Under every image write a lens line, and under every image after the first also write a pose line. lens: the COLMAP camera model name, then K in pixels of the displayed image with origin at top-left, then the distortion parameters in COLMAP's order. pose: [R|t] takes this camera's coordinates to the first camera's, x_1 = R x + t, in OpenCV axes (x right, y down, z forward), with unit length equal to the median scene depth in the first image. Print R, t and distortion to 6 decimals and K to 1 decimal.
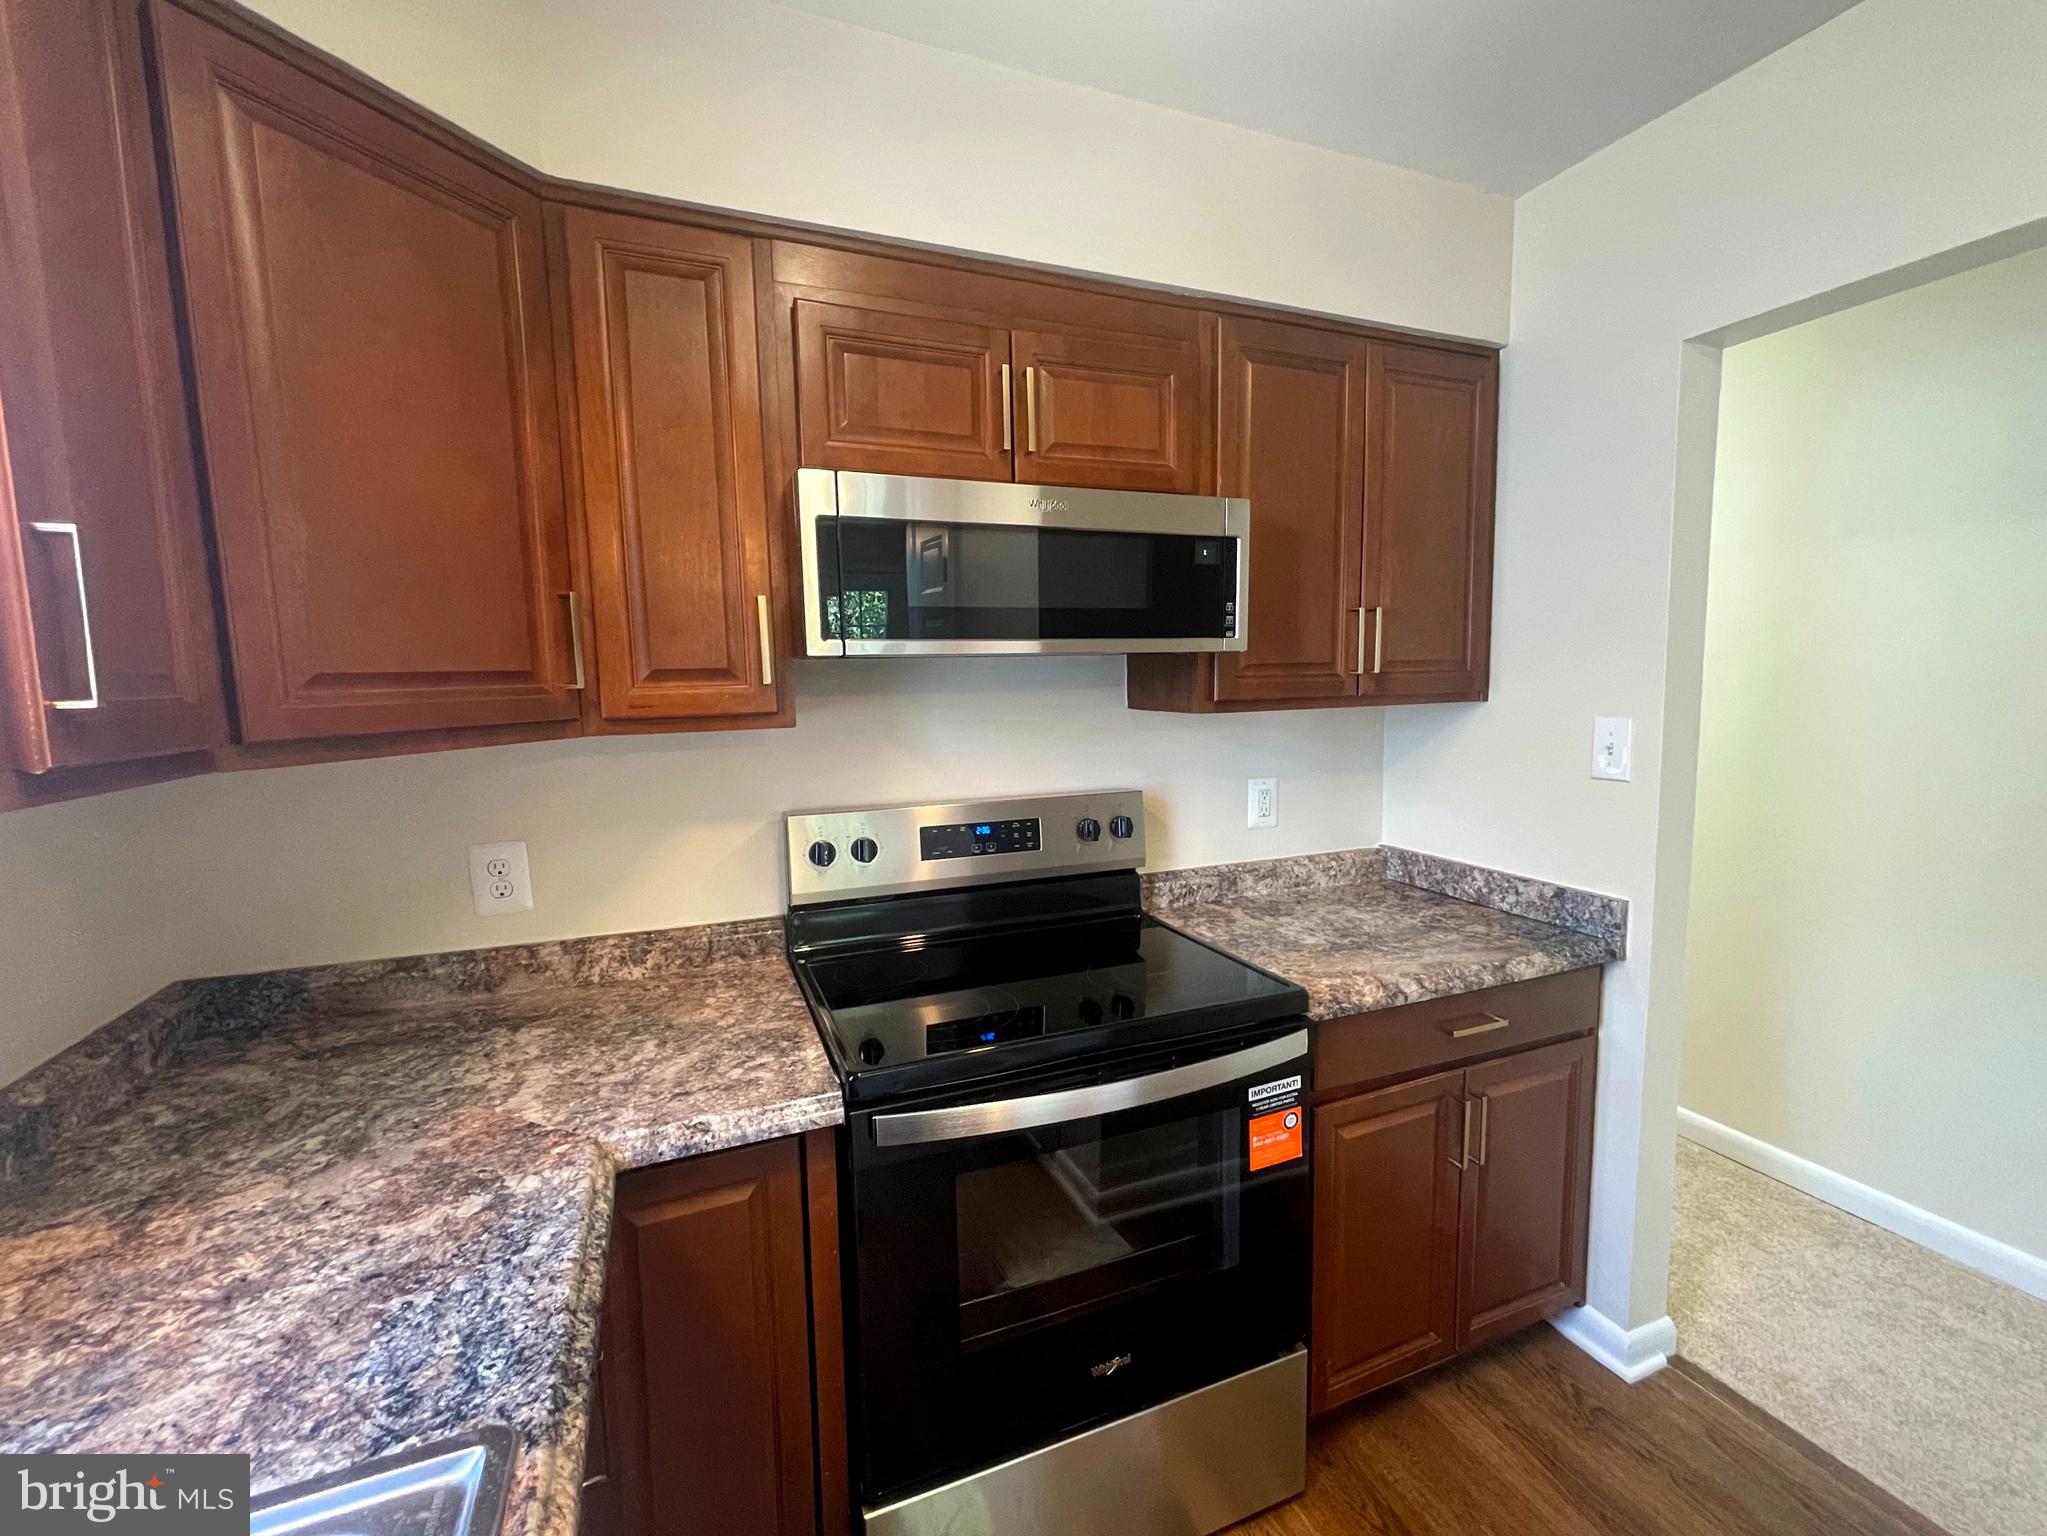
lens RADIAL K [[860.9, 0, 1023.5], [0, 860.9, 768.0], [0, 0, 1]] dist [0.004001, 0.000059]
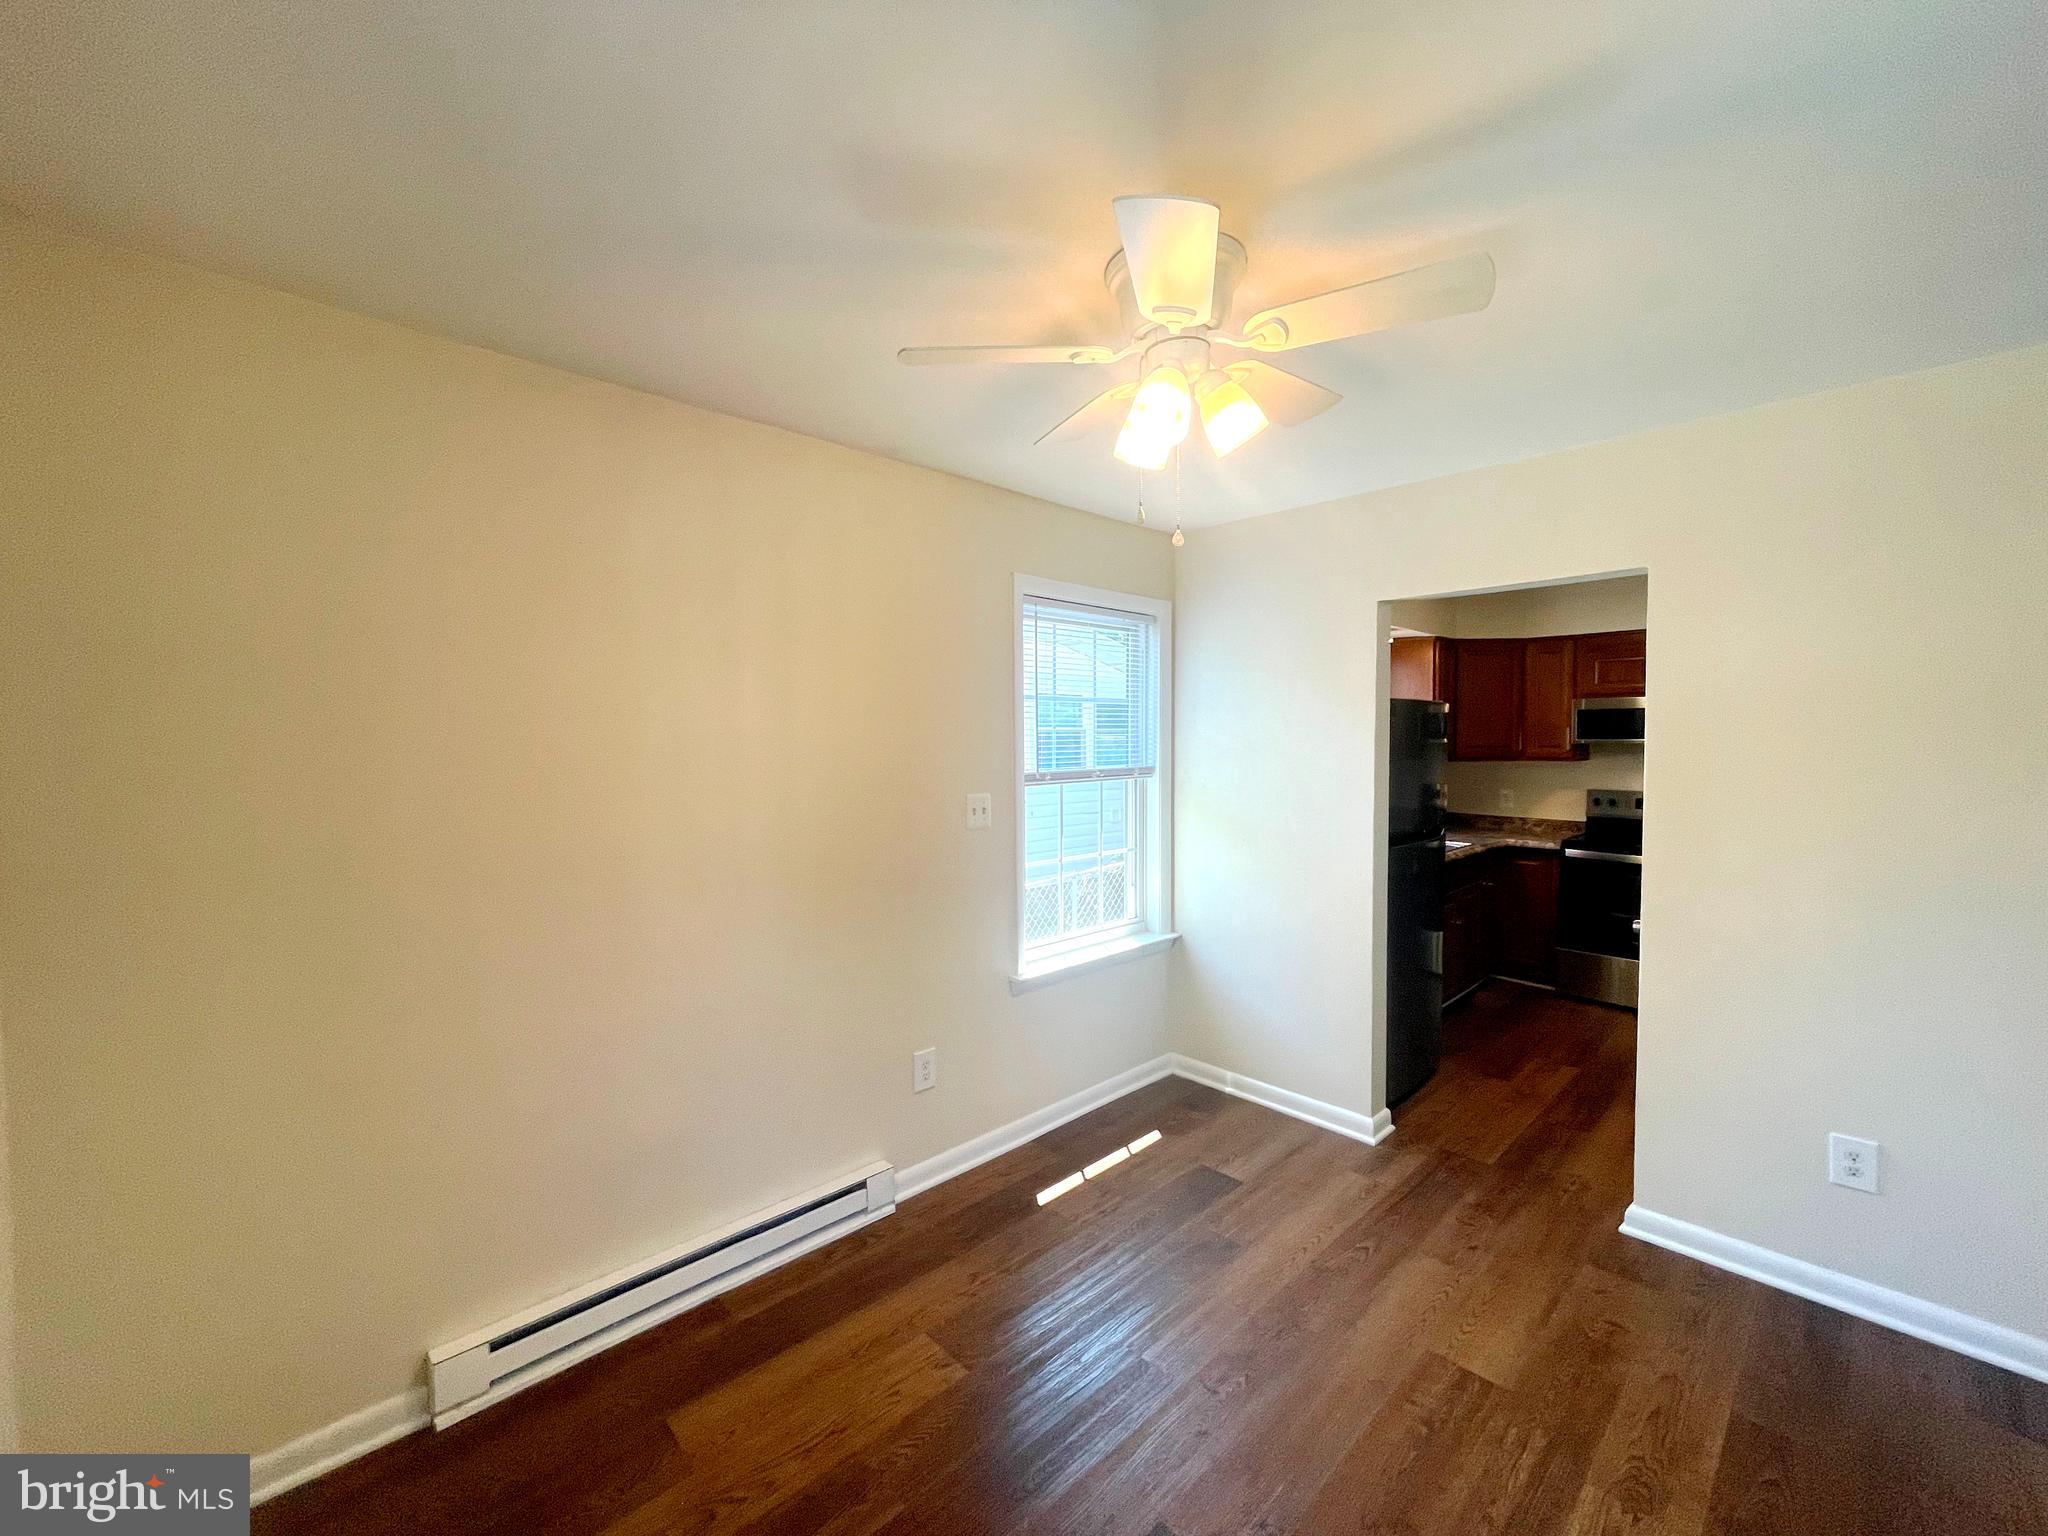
lens RADIAL K [[823.4, 0, 1066.0], [0, 823.4, 785.1], [0, 0, 1]] dist [-0.000515, 0.000044]
pose [[0.394254, 0.068585, -0.916439, 2.086495], [-0.101852, 0.994329, 0.030597, 0.167802], [0.913340, 0.081278, 0.399004, -2.379937]]
